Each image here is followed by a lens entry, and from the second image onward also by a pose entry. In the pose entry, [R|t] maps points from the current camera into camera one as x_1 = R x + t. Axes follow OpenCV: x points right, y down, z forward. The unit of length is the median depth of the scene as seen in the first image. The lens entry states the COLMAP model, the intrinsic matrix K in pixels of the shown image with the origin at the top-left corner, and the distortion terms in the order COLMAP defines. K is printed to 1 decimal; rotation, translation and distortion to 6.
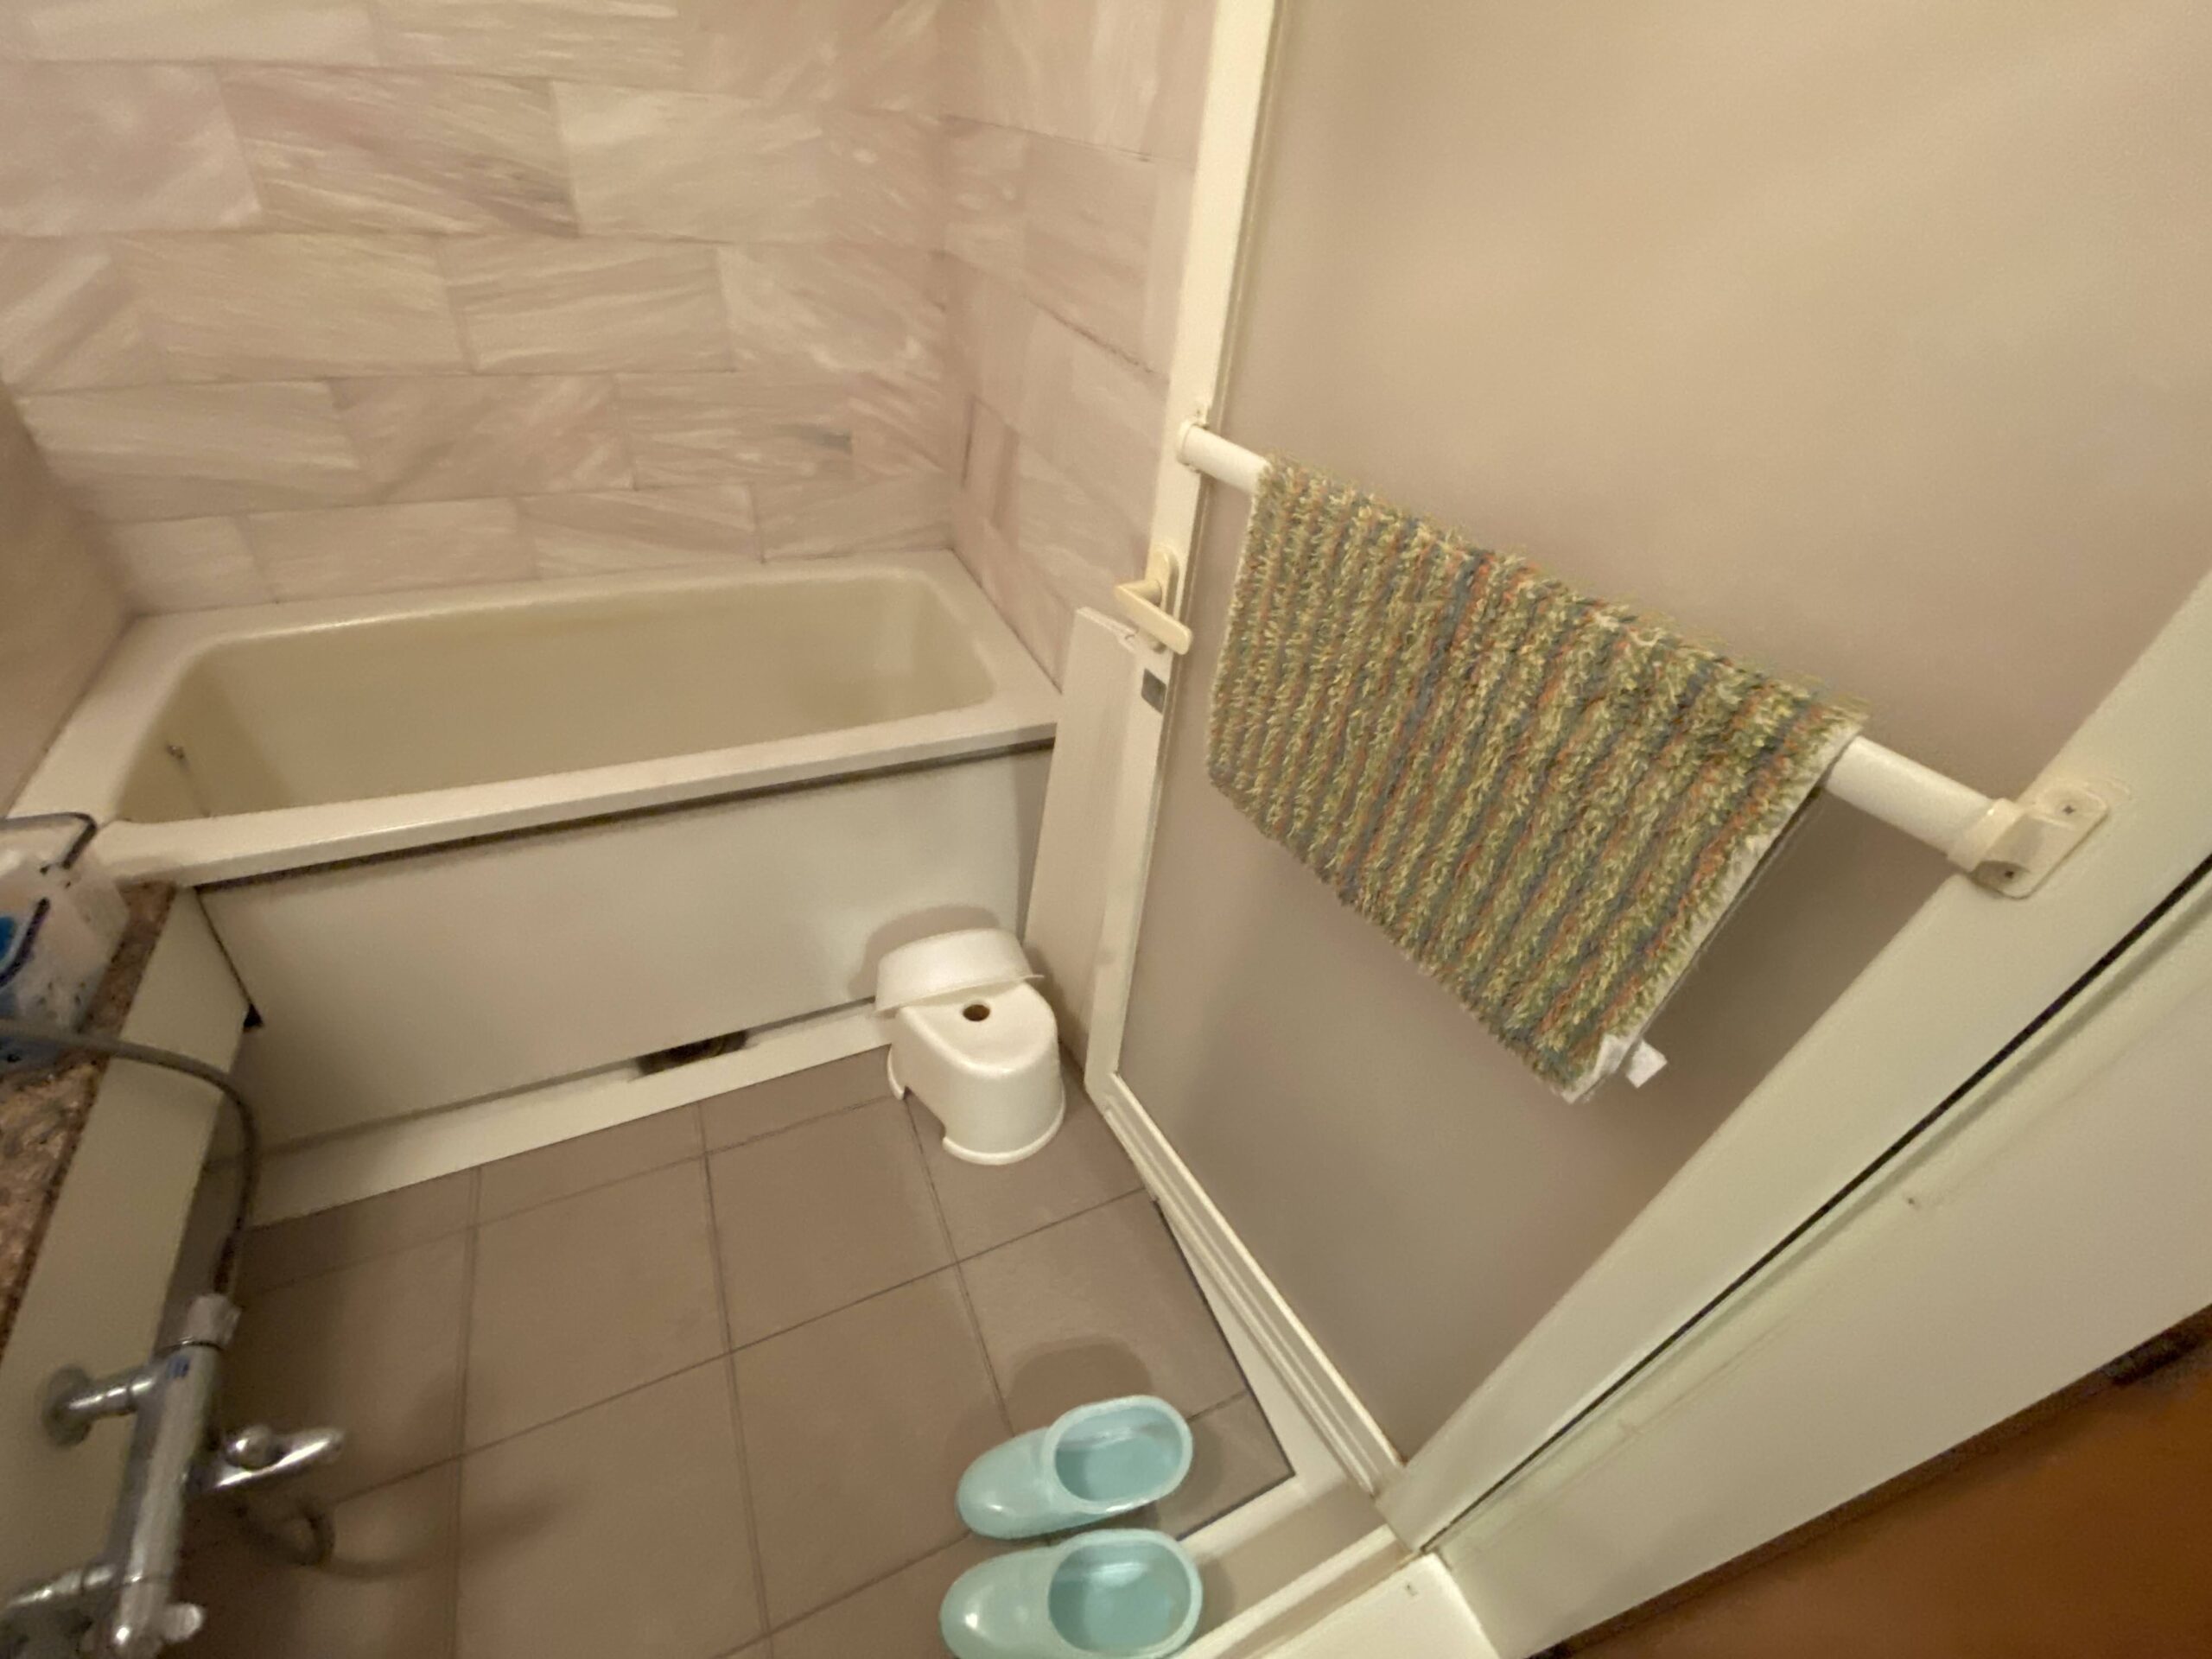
lens RADIAL K [[898.6, 0, 1114.9], [0, 898.6, 825.7], [0, 0, 1]] dist [0.018127, -0.018856]
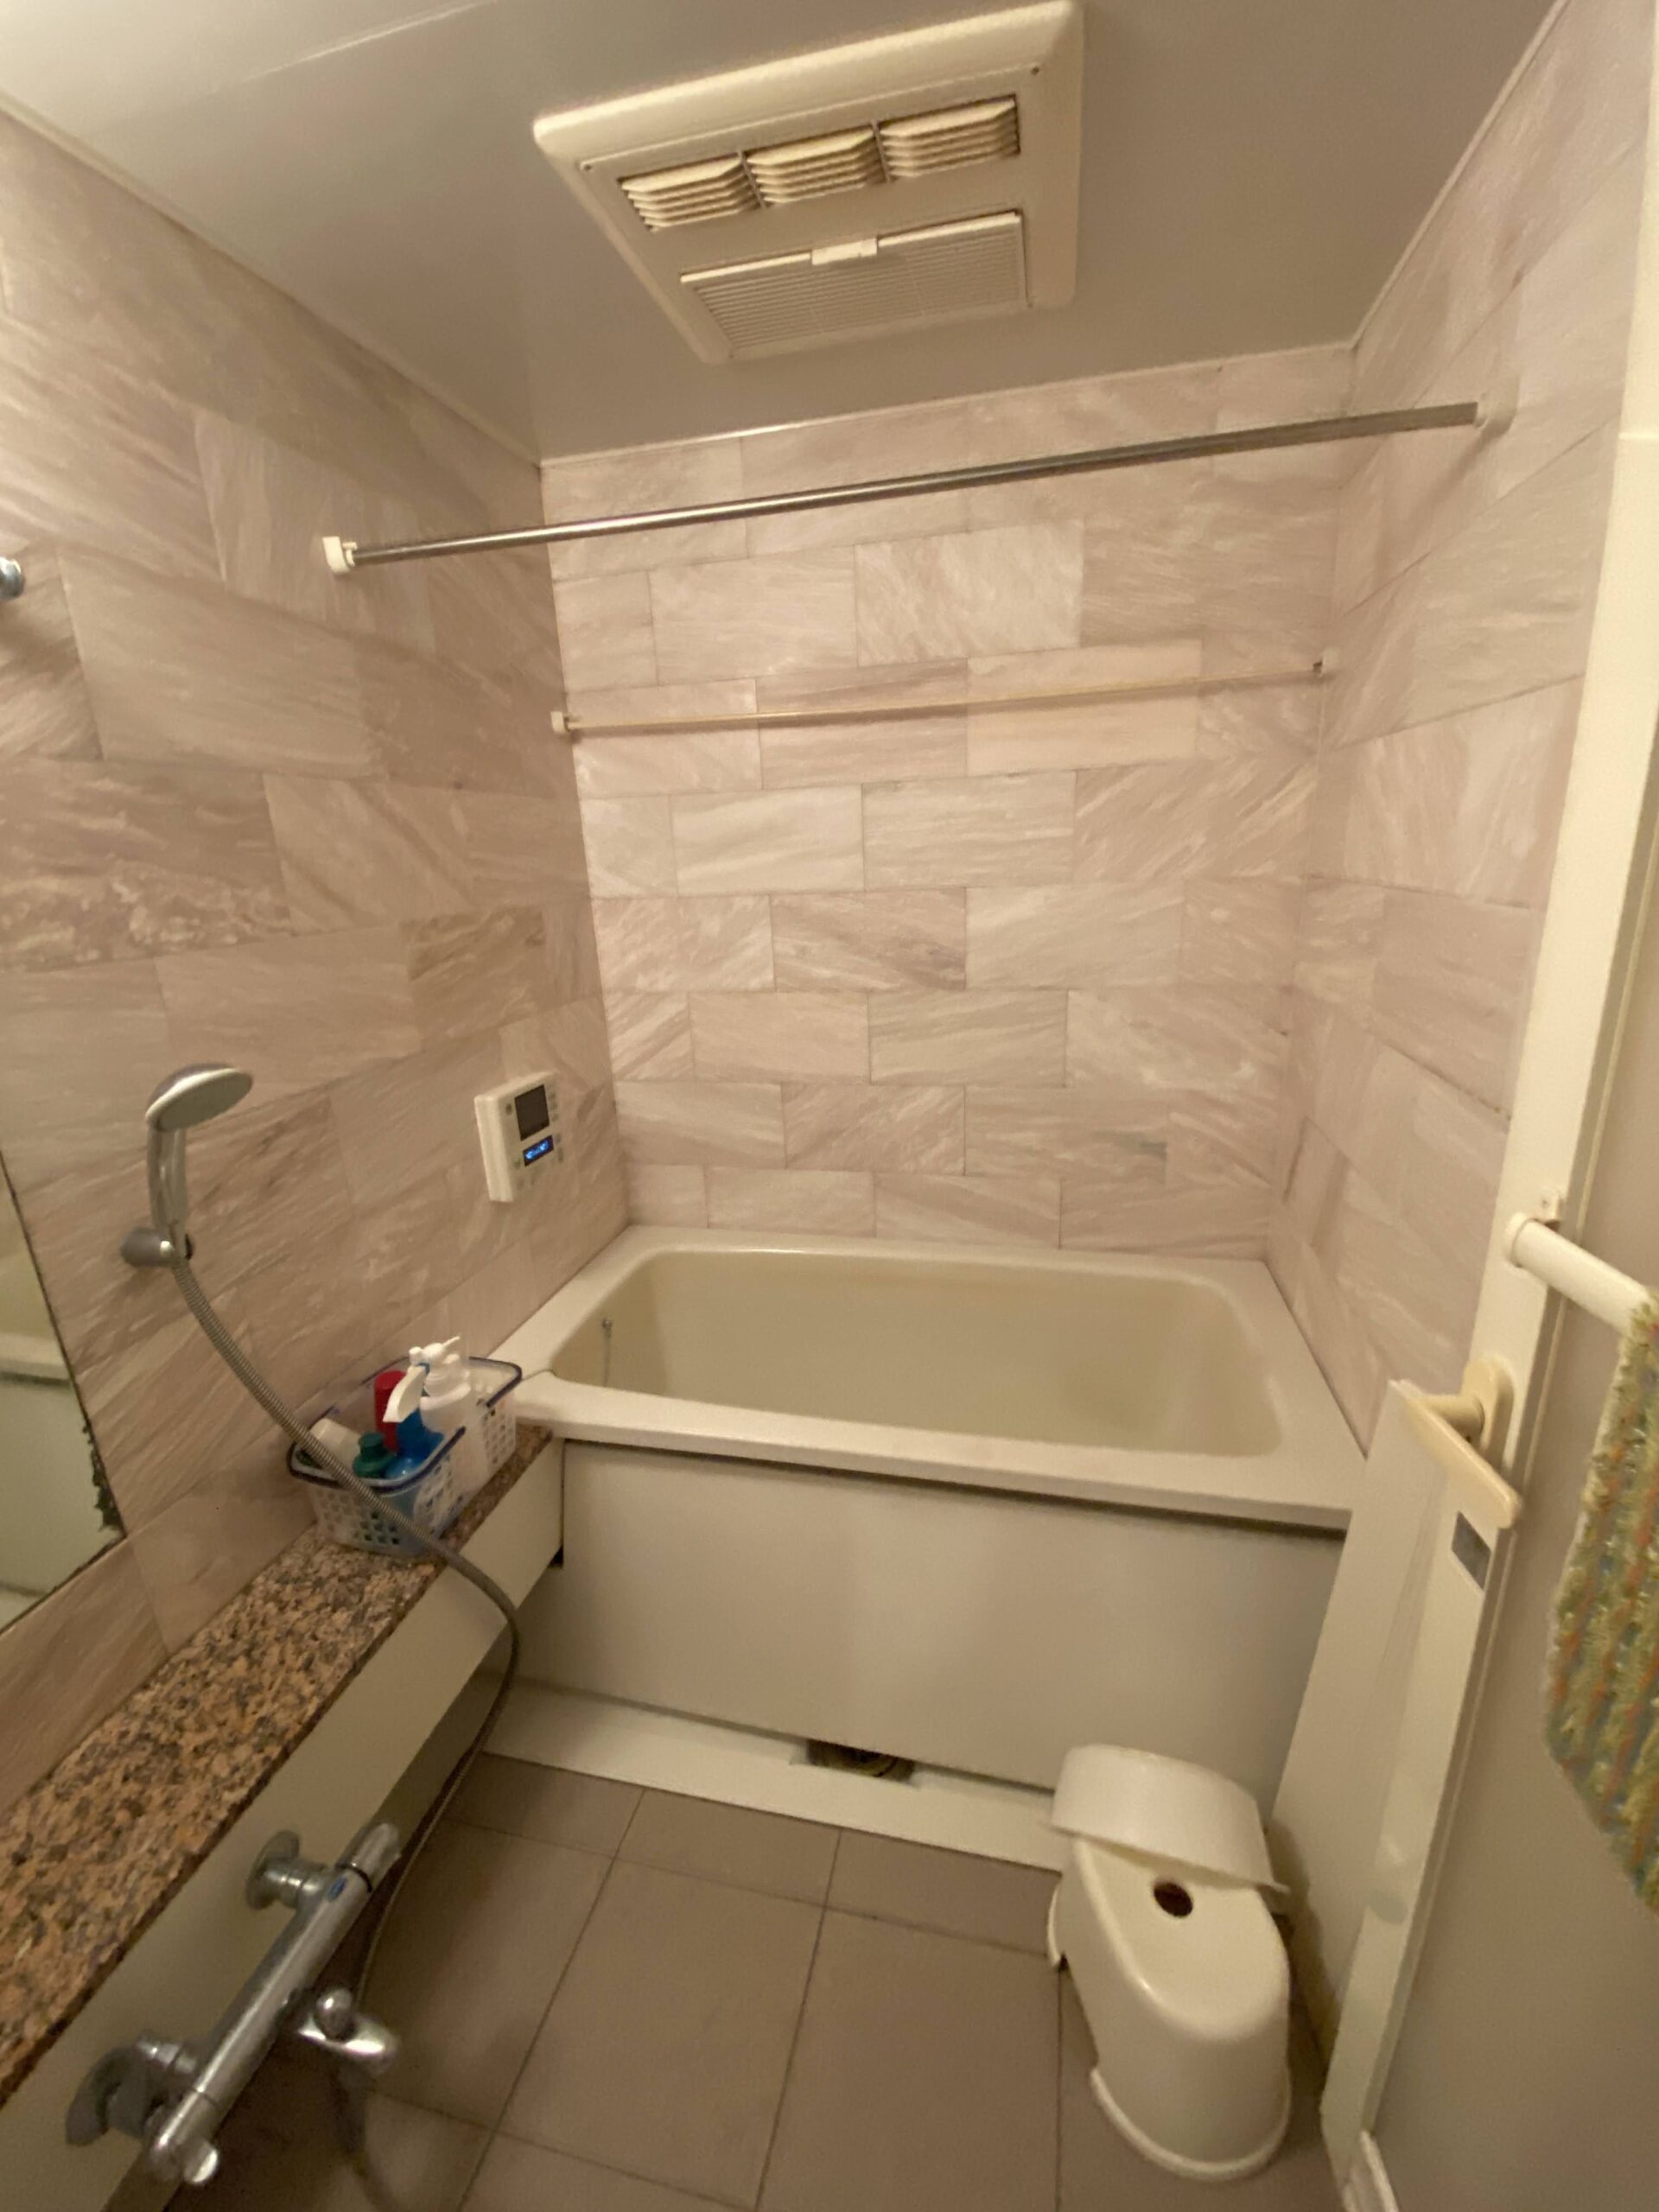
lens RADIAL K [[893.6, 0, 836.4], [0, 893.6, 1108.4], [0, 0, 1]] dist [0.038870, -0.029608]
pose [[0.782707, 0.052241, -0.620194, 0.050937], [-0.298177, 0.906146, -0.299982, -0.071490], [0.546315, 0.419726, 0.724824, 0.061056]]
